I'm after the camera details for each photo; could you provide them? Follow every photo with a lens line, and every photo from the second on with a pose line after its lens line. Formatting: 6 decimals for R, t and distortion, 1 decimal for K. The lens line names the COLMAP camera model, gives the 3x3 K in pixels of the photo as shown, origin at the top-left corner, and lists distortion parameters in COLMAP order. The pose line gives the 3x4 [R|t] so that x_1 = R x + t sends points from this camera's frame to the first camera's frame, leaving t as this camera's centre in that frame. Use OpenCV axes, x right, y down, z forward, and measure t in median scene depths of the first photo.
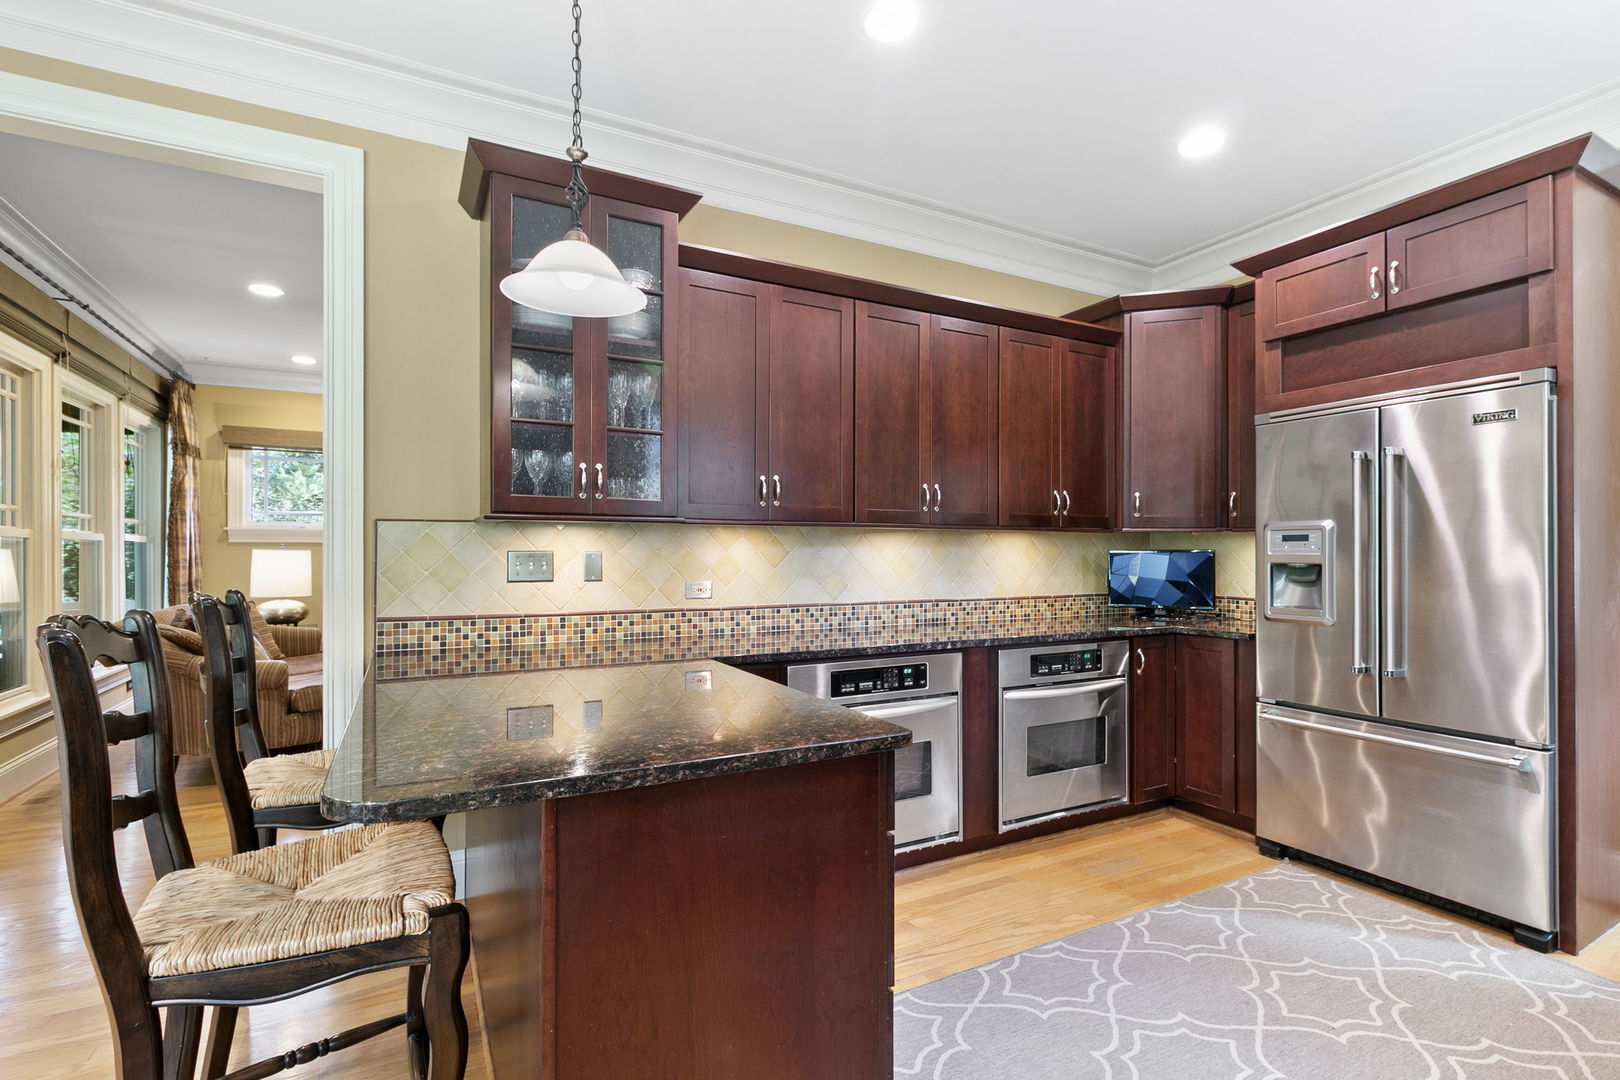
lens RADIAL K [[754.8, 0, 814.9], [0, 754.8, 547.2], [0, 0, 1]] dist [0.004532, -0.000036]
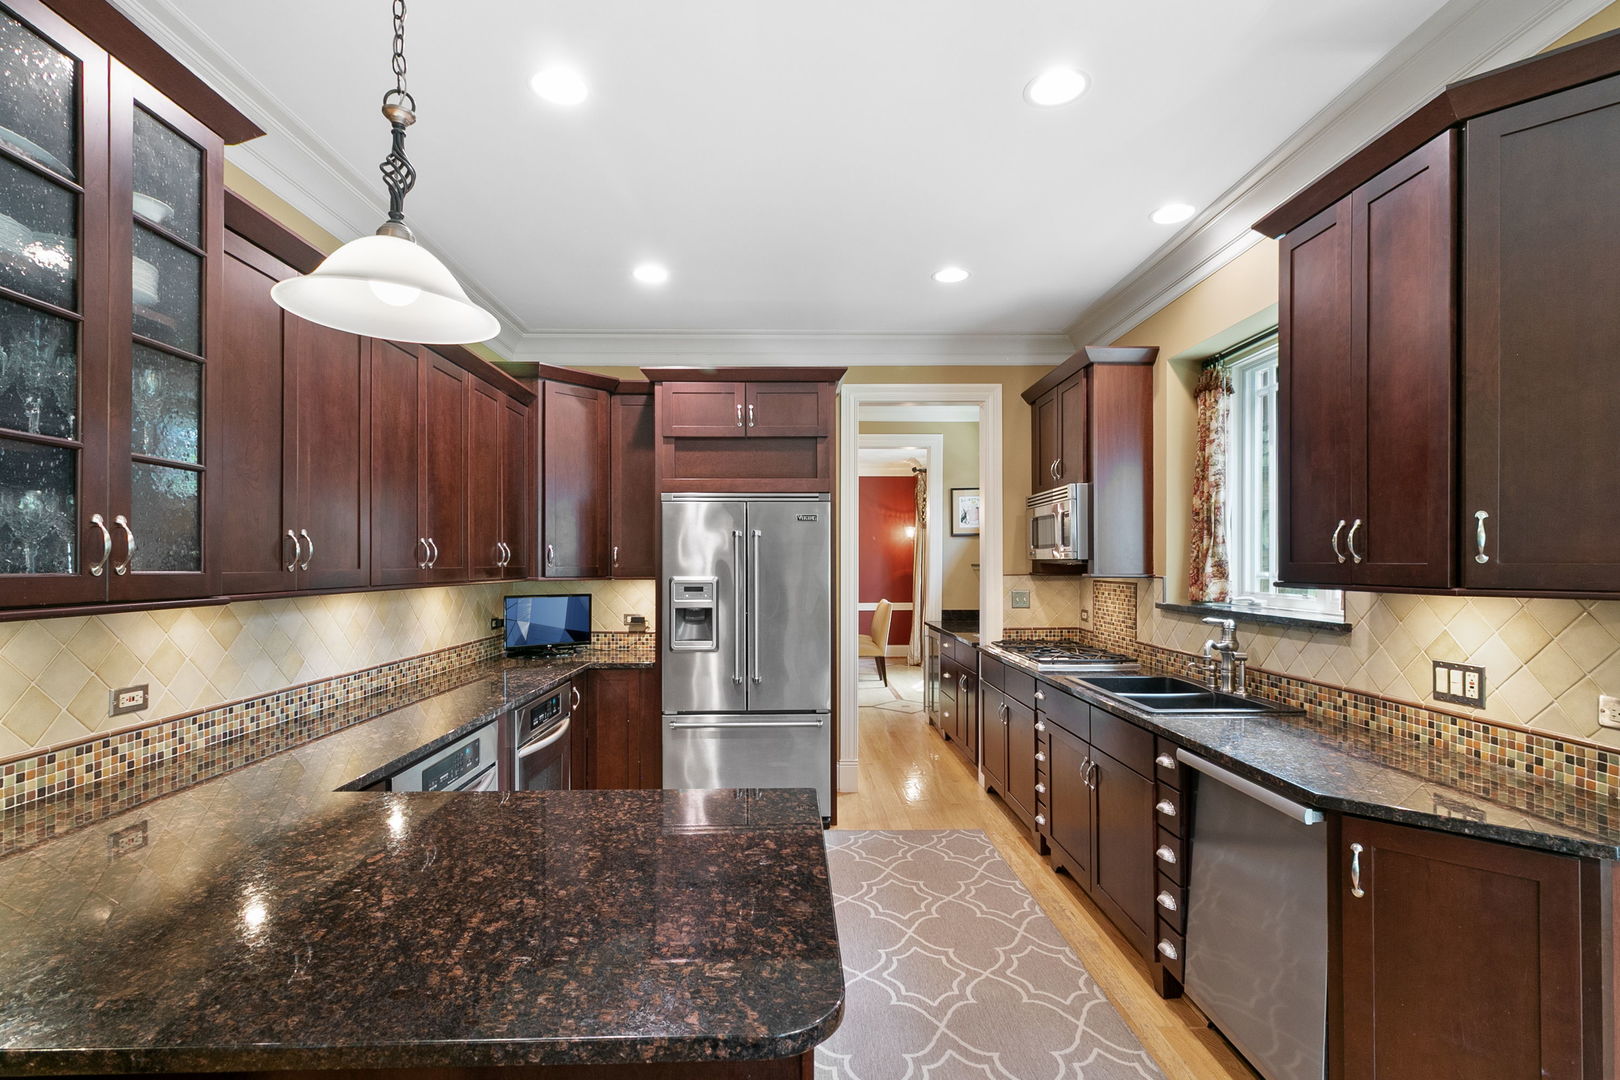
lens RADIAL K [[754.8, 0, 814.9], [0, 754.8, 552.5], [0, 0, 1]] dist [0.004532, -0.000036]
pose [[0.441277, 0.011747, 0.897294, -0.457839], [-0.010093, 0.999916, -0.008127, -0.065285], [-0.897314, -0.005470, 0.441358, 0.196987]]
